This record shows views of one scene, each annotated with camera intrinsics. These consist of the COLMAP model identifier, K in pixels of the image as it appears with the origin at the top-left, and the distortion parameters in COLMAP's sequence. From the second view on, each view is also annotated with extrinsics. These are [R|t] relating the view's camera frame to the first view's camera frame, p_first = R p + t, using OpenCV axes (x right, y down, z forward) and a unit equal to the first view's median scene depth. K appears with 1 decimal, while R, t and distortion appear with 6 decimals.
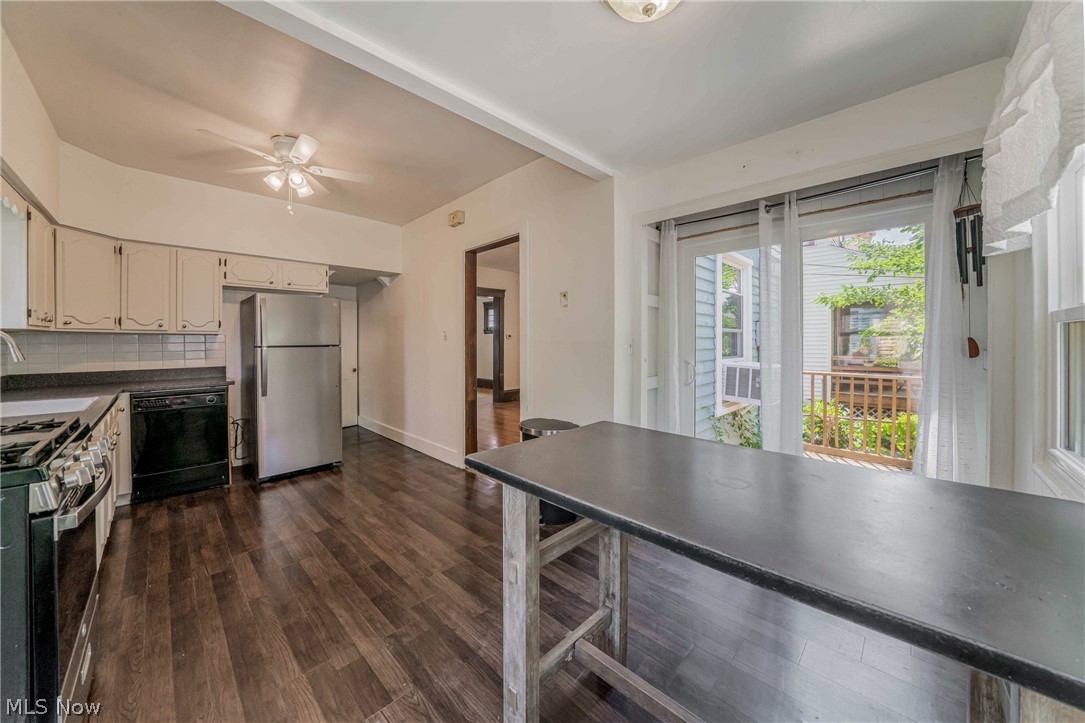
lens RADIAL K [[377.5, 0, 539.3], [0, 377.5, 342.4], [0, 0, 1]] dist [-0.017194, 0.000846]
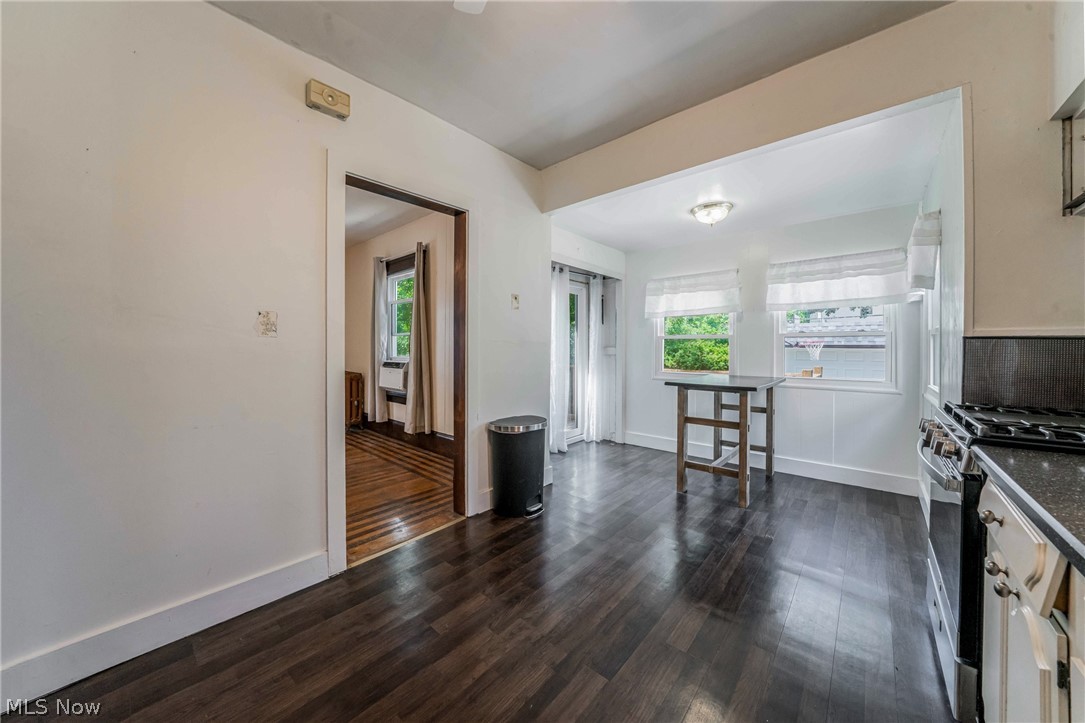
lens RADIAL K [[377.5, 0, 536.0], [0, 377.5, 346.6], [0, 0, 1]] dist [-0.017194, 0.000846]
pose [[-0.042250, 0.001437, 0.999106, -1.010555], [-0.003211, 0.999994, -0.001574, 0.014669], [-0.999102, -0.003274, -0.042246, 0.996087]]
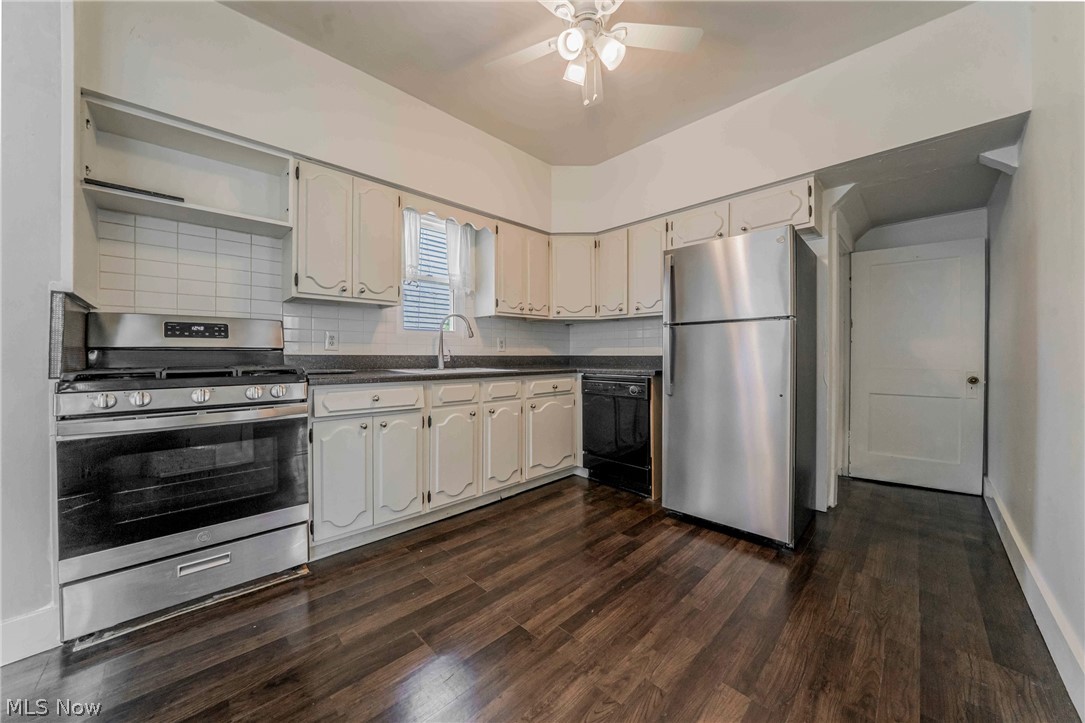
lens RADIAL K [[377.5, 0, 542.5], [0, 377.5, 355.0], [0, 0, 1]] dist [-0.017194, 0.000846]
pose [[-0.019134, 0.008222, -0.999783, -0.020595], [-0.000983, 0.999966, 0.008243, 0.074676], [0.999816, 0.001141, -0.019126, 0.918881]]
